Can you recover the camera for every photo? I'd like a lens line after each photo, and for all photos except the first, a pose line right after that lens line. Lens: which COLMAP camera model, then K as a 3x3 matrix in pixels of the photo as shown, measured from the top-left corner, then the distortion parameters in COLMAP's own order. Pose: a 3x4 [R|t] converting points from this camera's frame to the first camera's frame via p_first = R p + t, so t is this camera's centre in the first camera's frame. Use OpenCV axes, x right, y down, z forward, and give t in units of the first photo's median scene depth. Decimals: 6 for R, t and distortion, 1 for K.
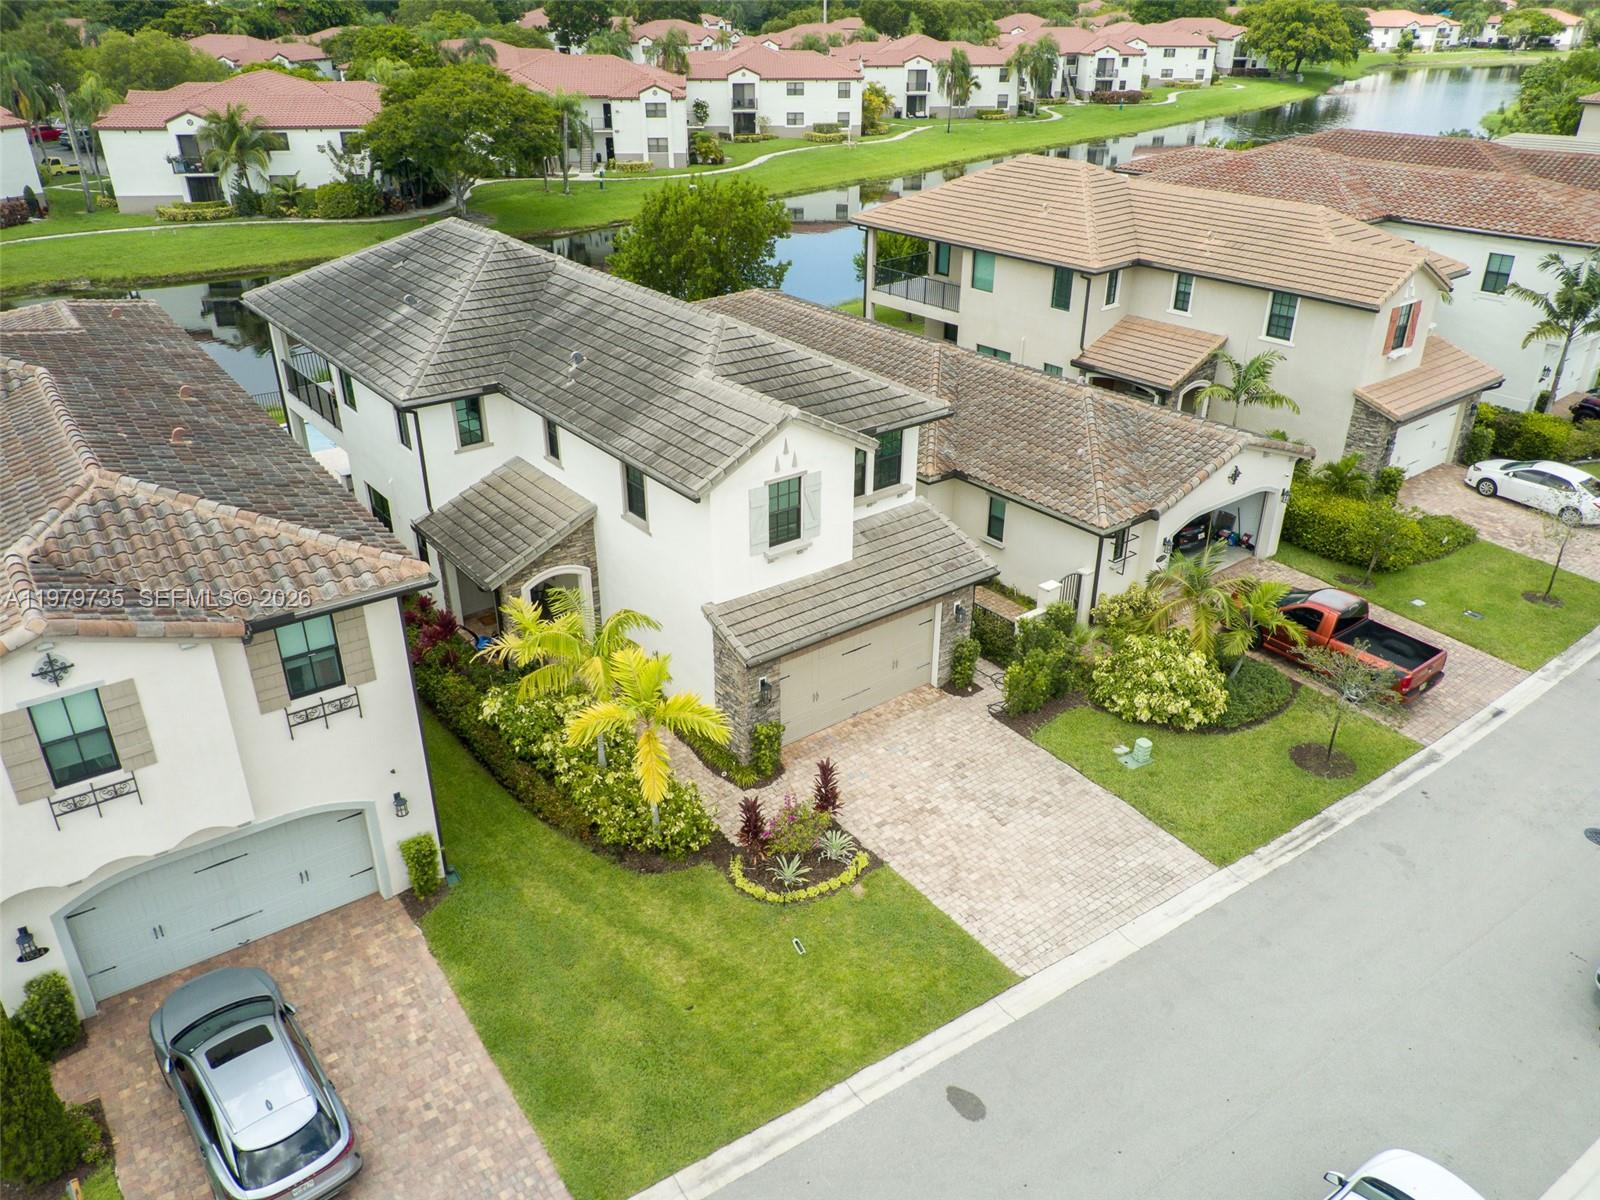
lens RADIAL K [[1196.7, 0, 803.0], [0, 1196.7, 596.6], [0, 0, 1]] dist [0.072335, -0.109403]
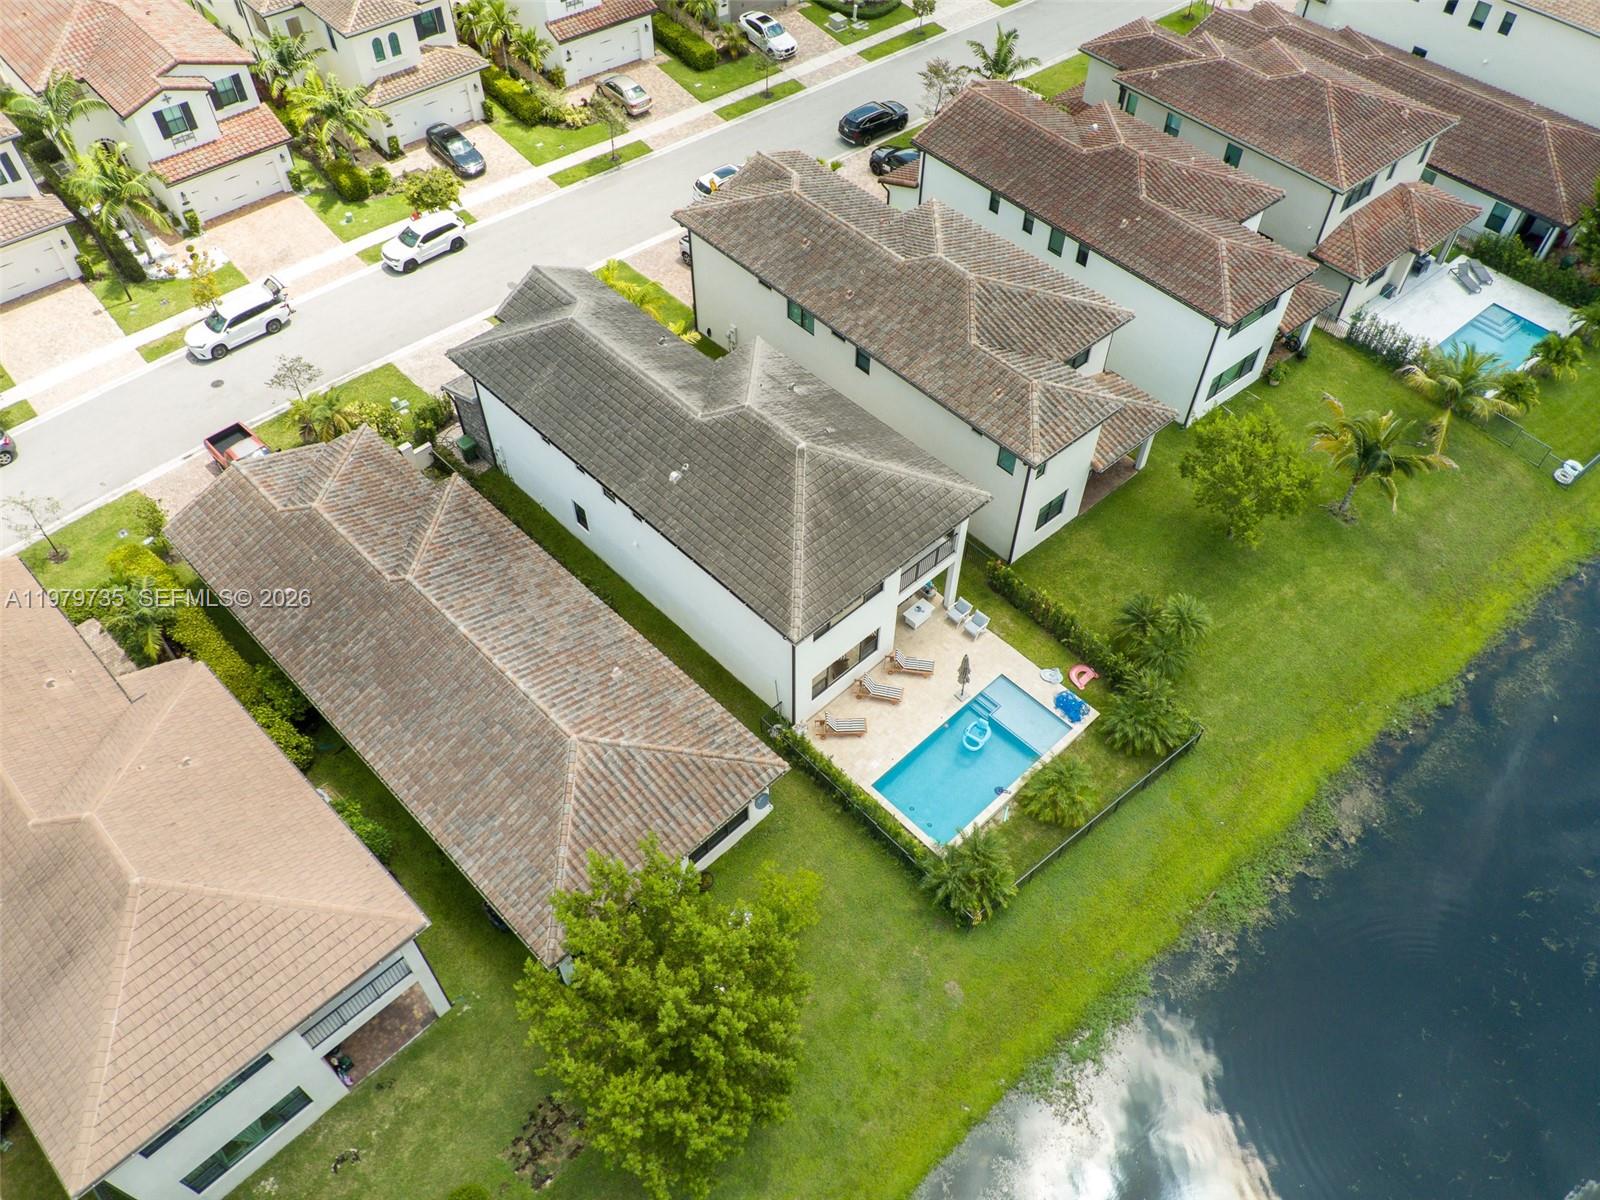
lens RADIAL K [[1196.7, 0, 795.0], [0, 1196.7, 601.1], [0, 0, 1]] dist [0.072335, -0.109403]
pose [[-0.994816, 0.074507, -0.069209, -0.237732], [-0.051767, 0.214749, 0.975296, -1.838998], [0.087529, 0.973823, -0.209779, 1.780596]]
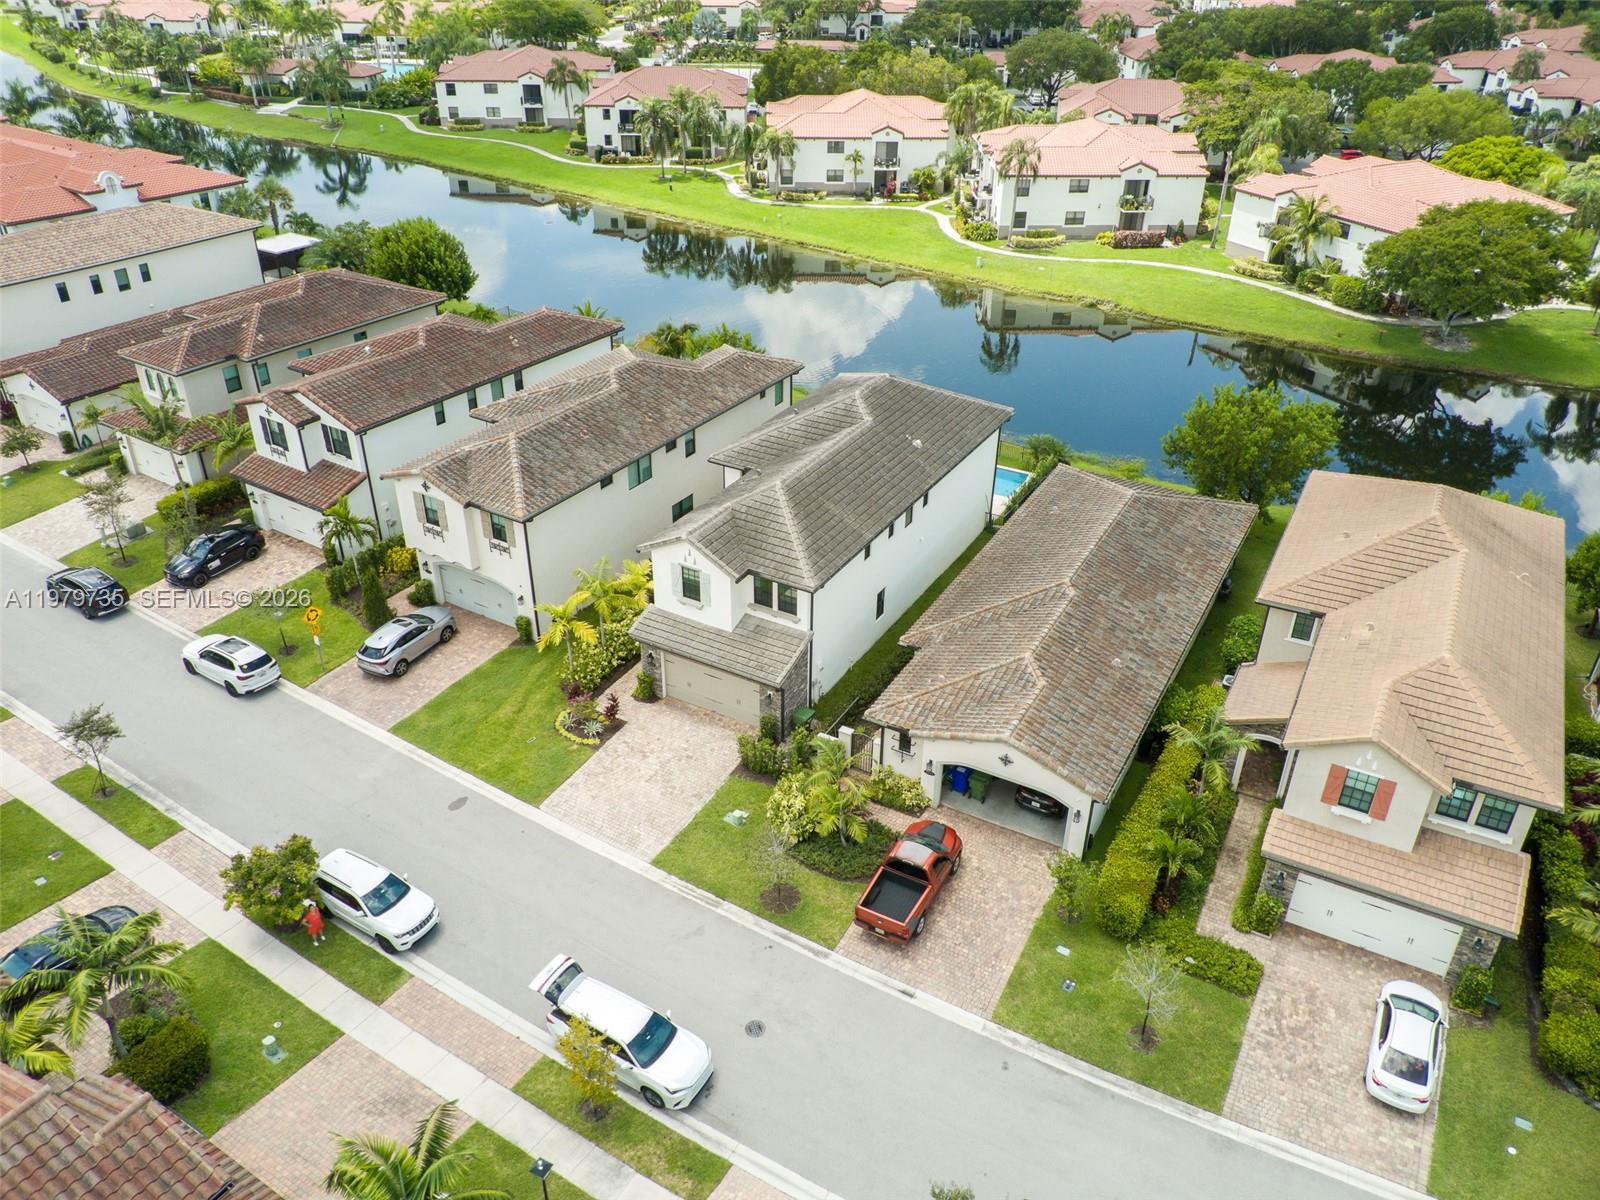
lens RADIAL K [[1196.7, 0, 800.6], [0, 1196.7, 607.7], [0, 0, 1]] dist [0.072335, -0.109403]
pose [[0.383011, 0.478446, -0.790185, 1.409537], [-0.430658, 0.849250, 0.305464, -0.623786], [0.817212, 0.223303, 0.531319, 0.136587]]
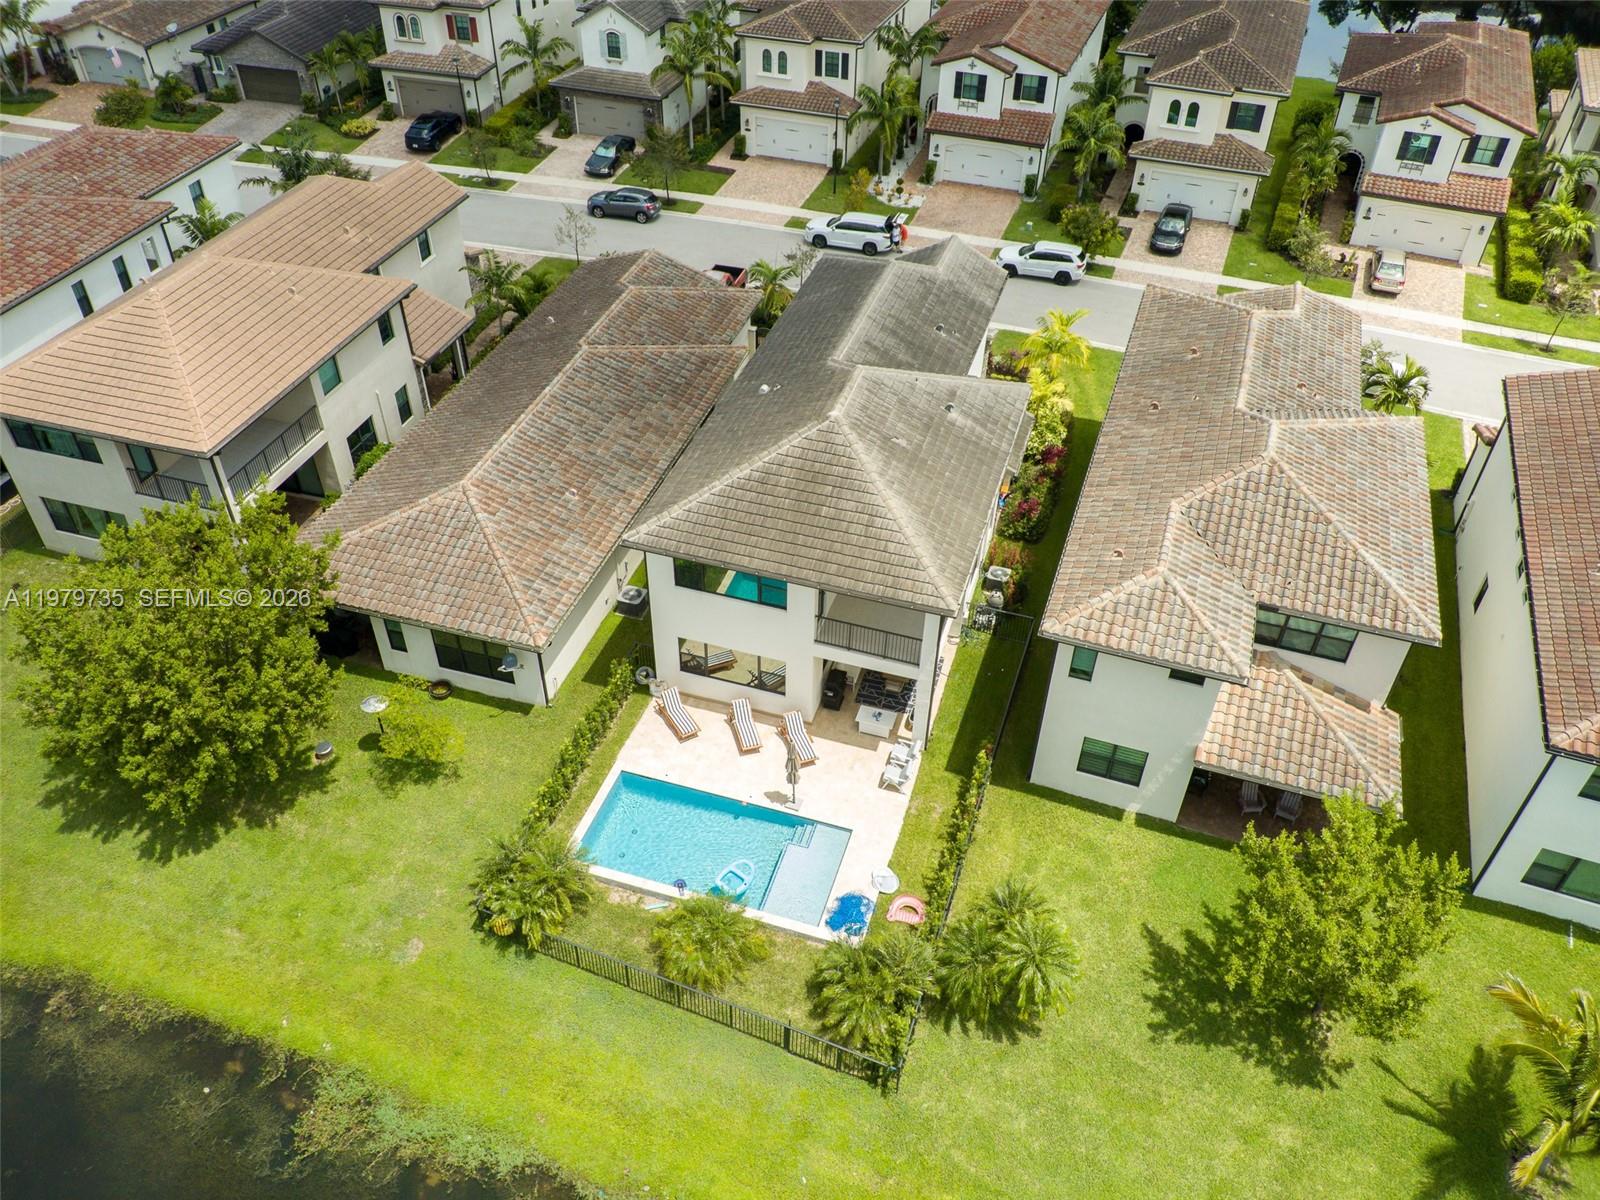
lens RADIAL K [[1196.7, 0, 798.5], [0, 1196.7, 611.0], [0, 0, 1]] dist [0.072335, -0.109403]
pose [[-0.568457, -0.544457, 0.616785, -1.256327], [0.360435, 0.509107, 0.781599, -1.308377], [-0.739556, 0.666616, -0.093164, 1.557597]]
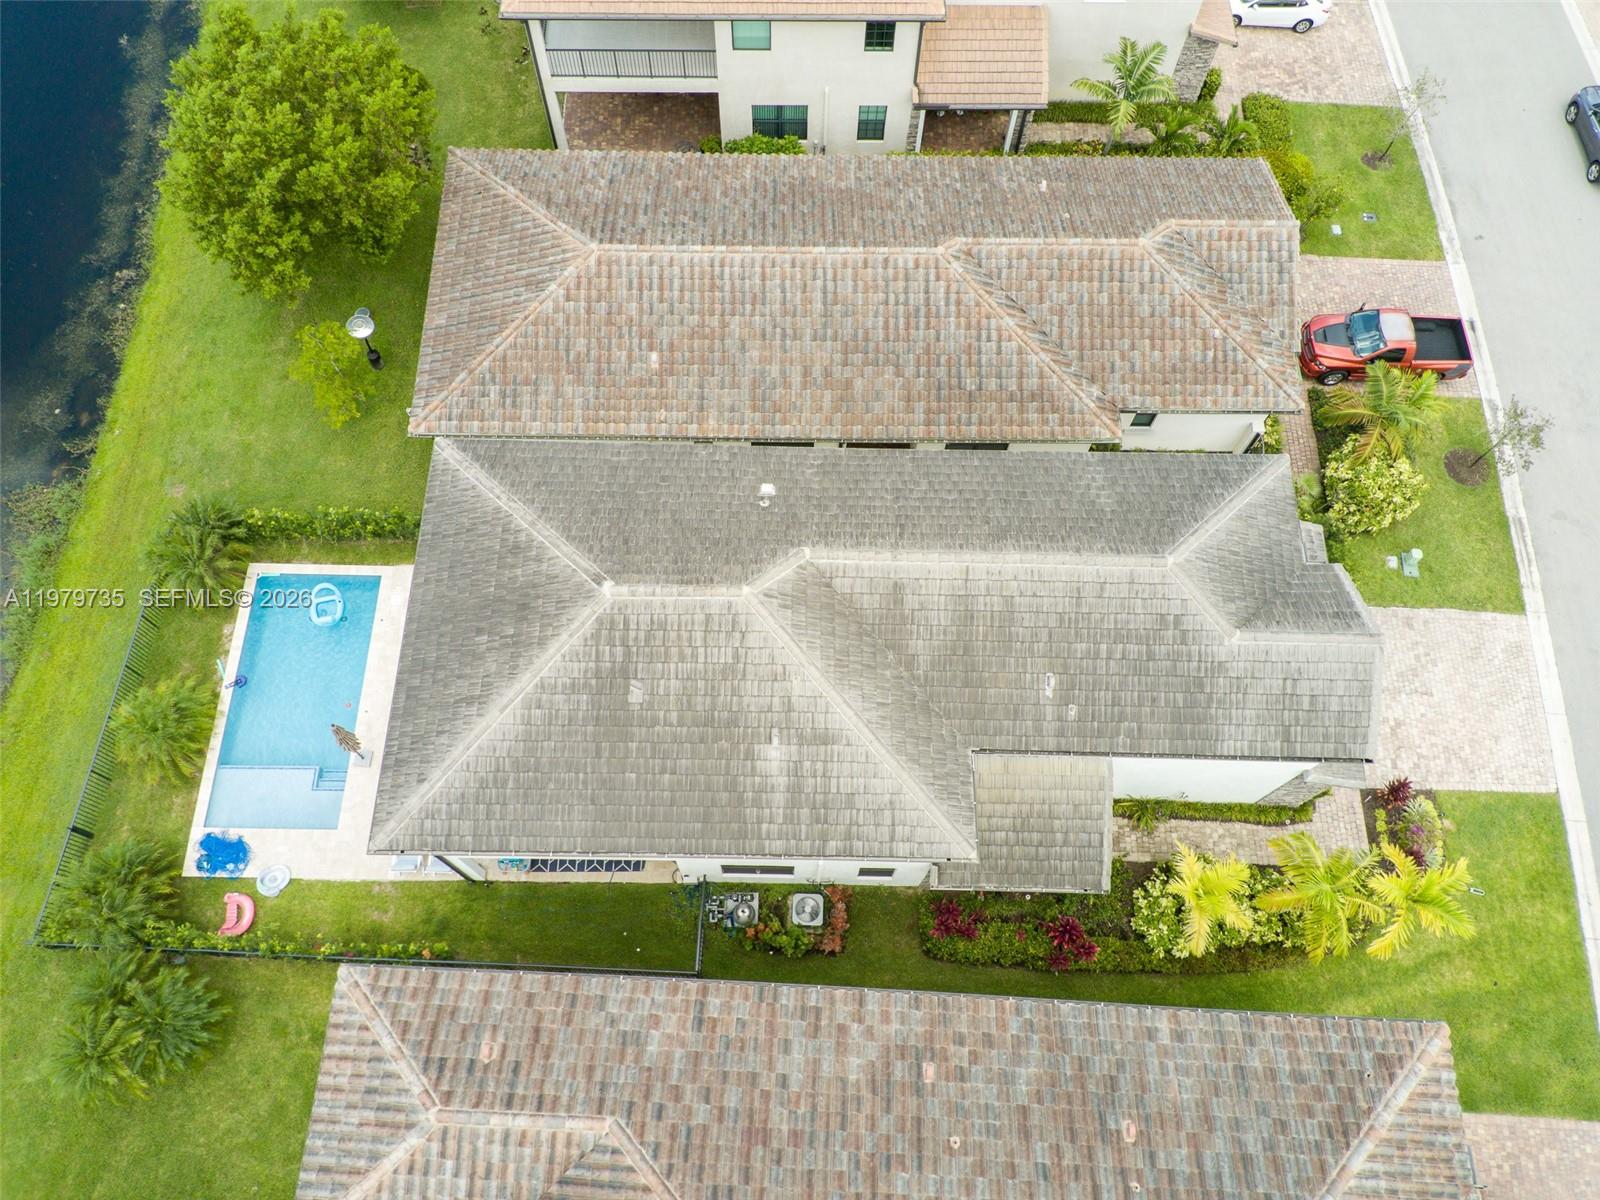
lens RADIAL K [[1196.7, 0, 801.1], [0, 1196.7, 603.7], [0, 0, 1]] dist [0.072335, -0.109403]
pose [[0.624043, -0.716559, 0.311630, -0.565567], [0.345094, 0.610551, 0.712838, -0.980952], [-0.701057, -0.337300, 0.628290, 0.595673]]
